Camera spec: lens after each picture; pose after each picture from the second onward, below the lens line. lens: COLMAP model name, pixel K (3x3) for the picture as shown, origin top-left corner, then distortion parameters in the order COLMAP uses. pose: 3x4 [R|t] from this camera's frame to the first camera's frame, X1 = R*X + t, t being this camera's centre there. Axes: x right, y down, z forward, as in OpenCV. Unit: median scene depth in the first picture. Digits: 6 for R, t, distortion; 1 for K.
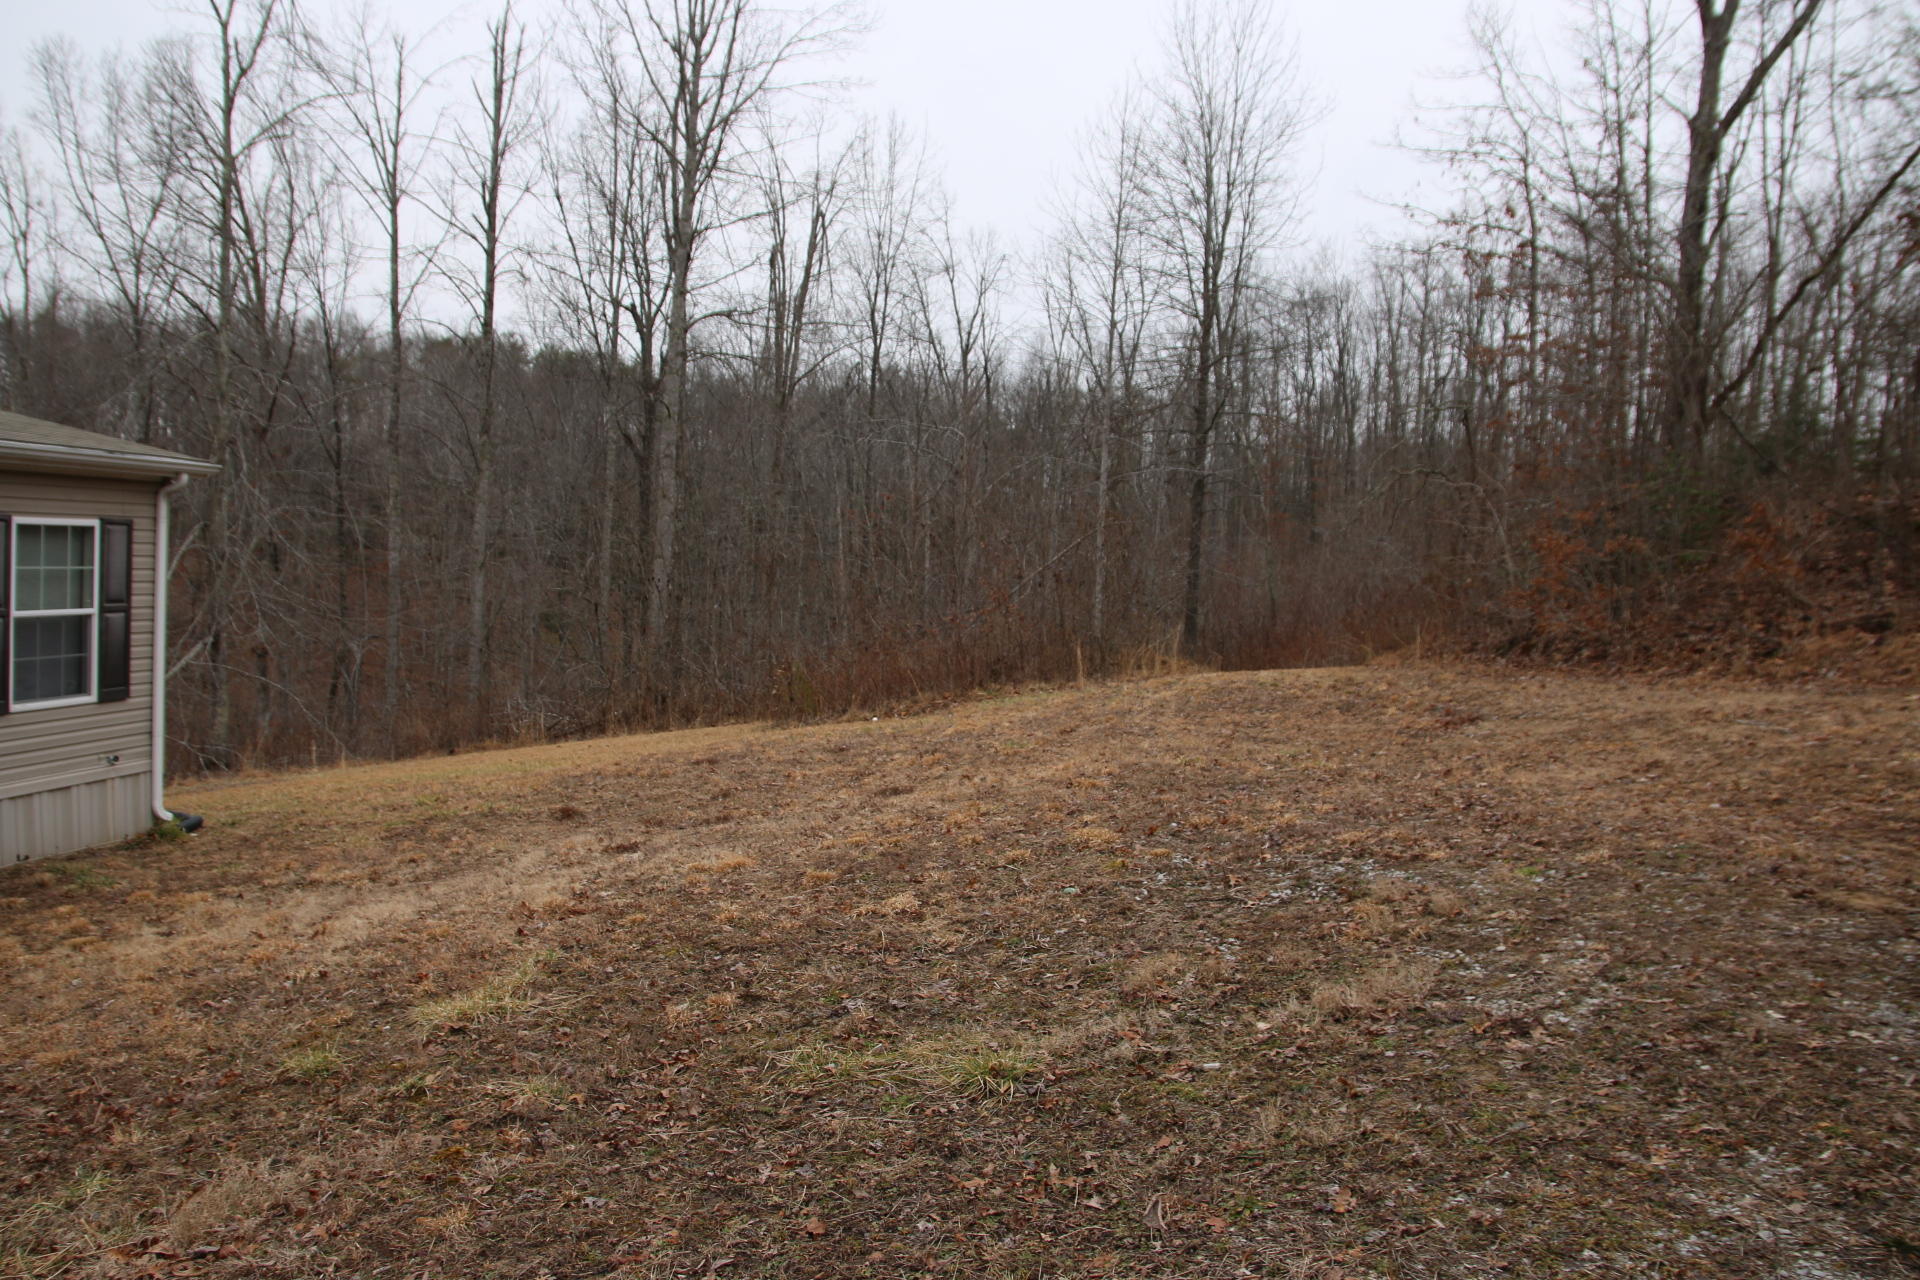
lens RADIAL K [[1489.1, 0, 957.9], [0, 1489.1, 645.4], [0, 0, 1]] dist [-0.142768, 0.118059]
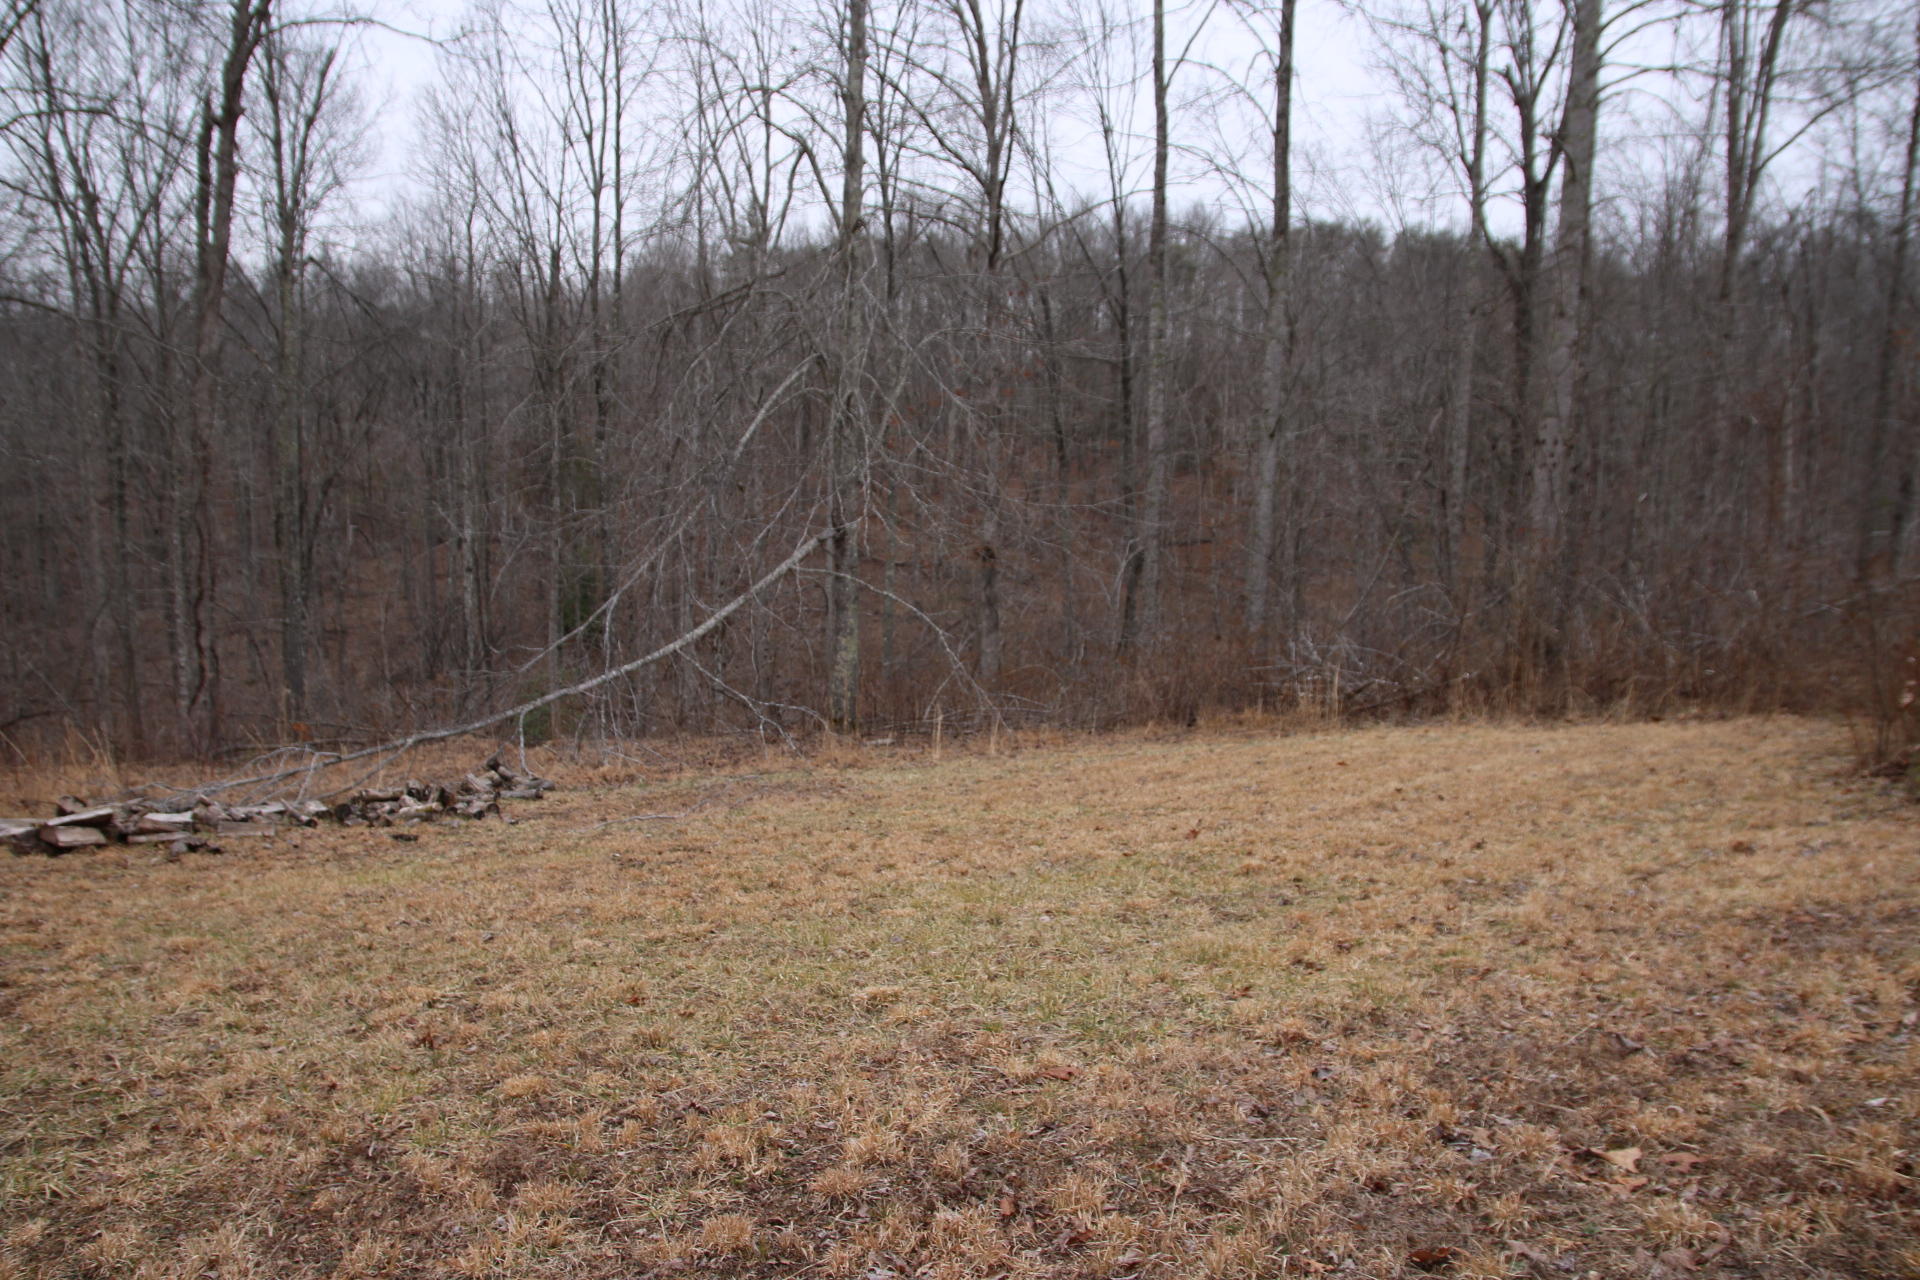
lens RADIAL K [[1489.1, 0, 957.9], [0, 1489.1, 645.4], [0, 0, 1]] dist [-0.142768, 0.118059]
pose [[0.844521, 0.054295, -0.532763, -0.273920], [-0.021297, 0.997465, 0.067895, -0.000377], [0.535099, -0.045993, 0.843537, 1.185577]]
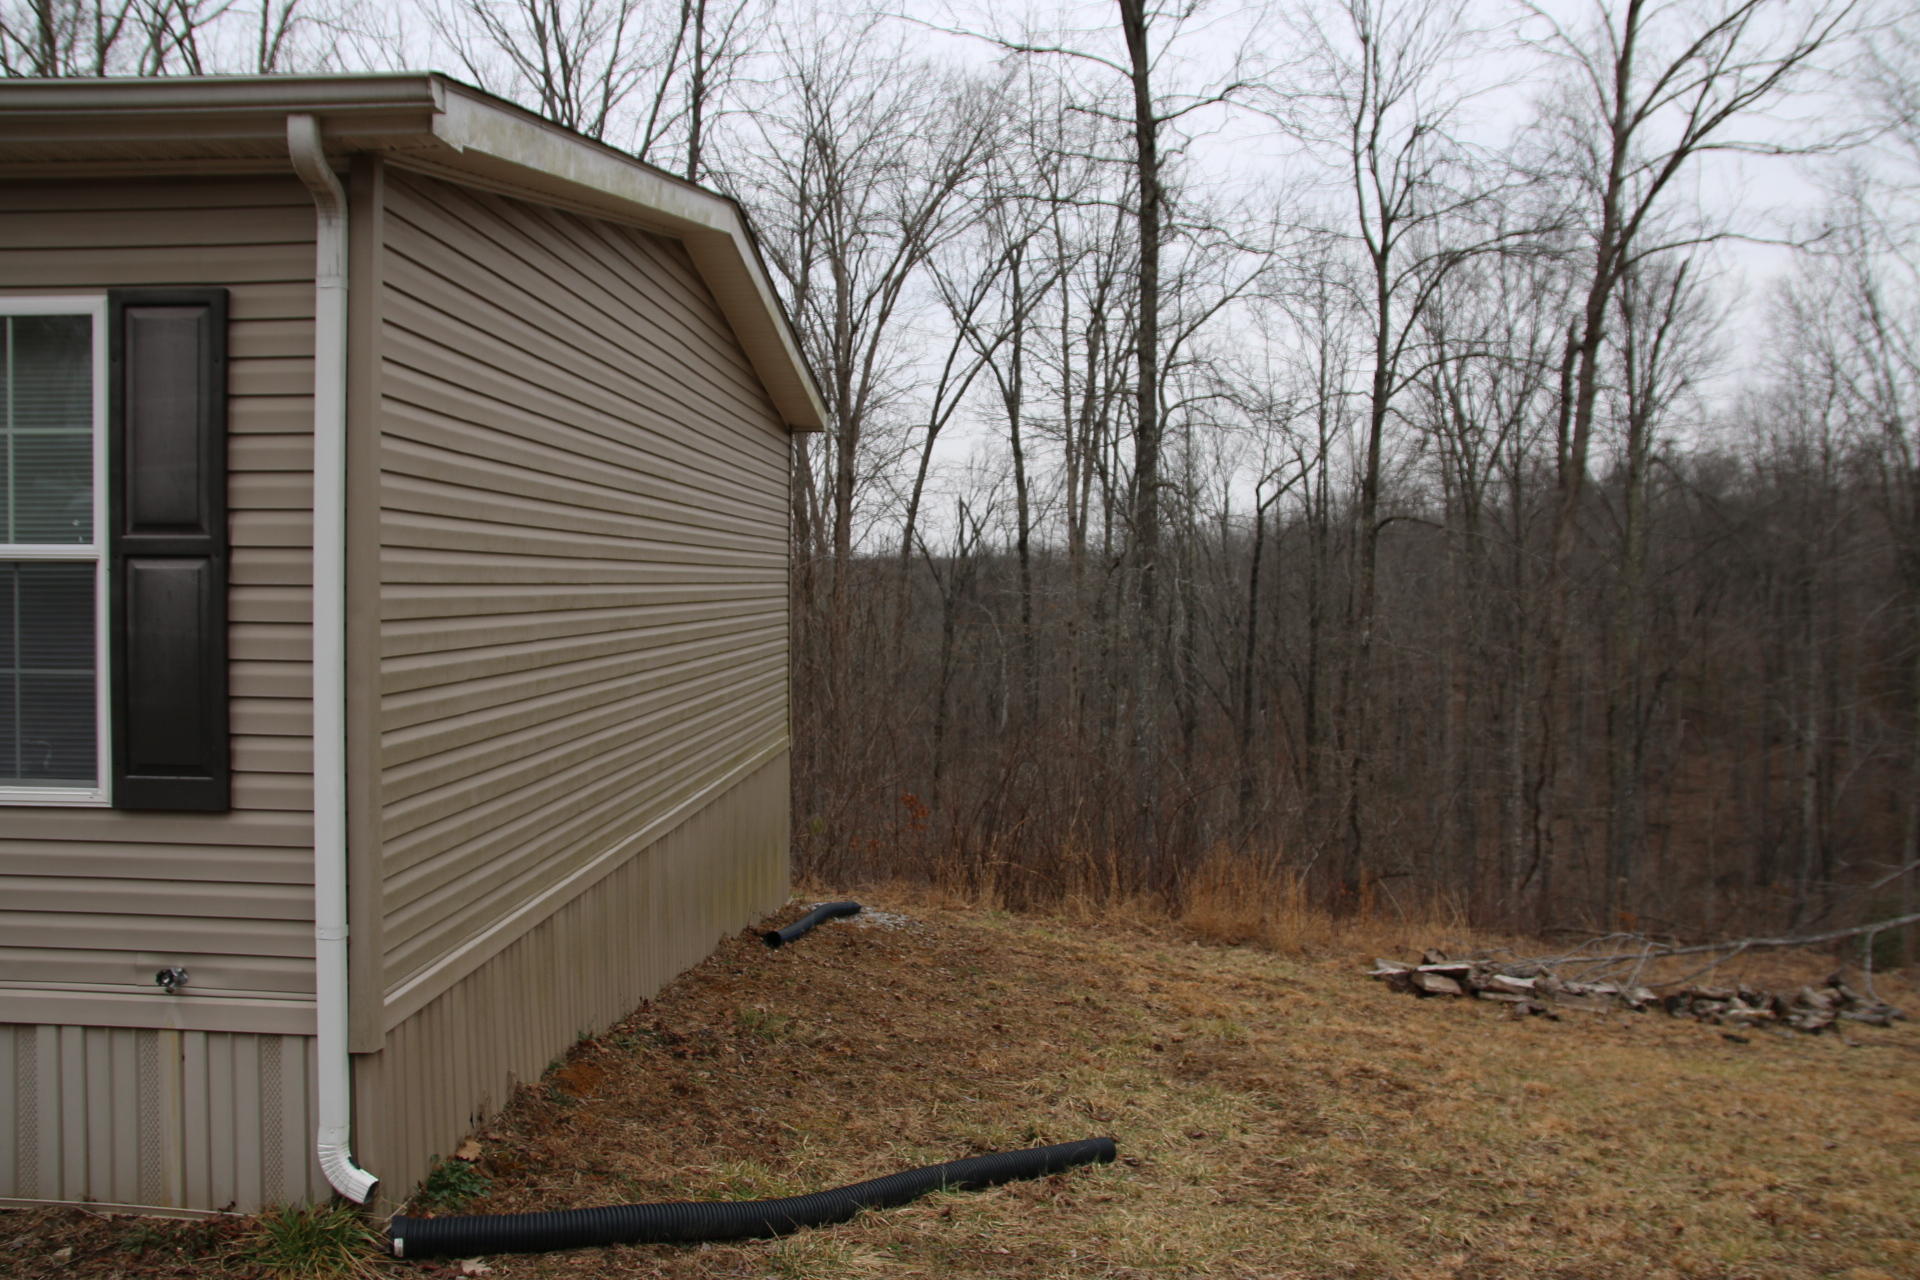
lens RADIAL K [[1489.1, 0, 957.9], [0, 1489.1, 645.4], [0, 0, 1]] dist [-0.142768, 0.118059]
pose [[0.149492, -0.011185, -0.988700, -0.207435], [-0.067993, 0.997453, -0.021565, -0.007400], [0.986422, 0.070448, 0.148350, 1.115397]]
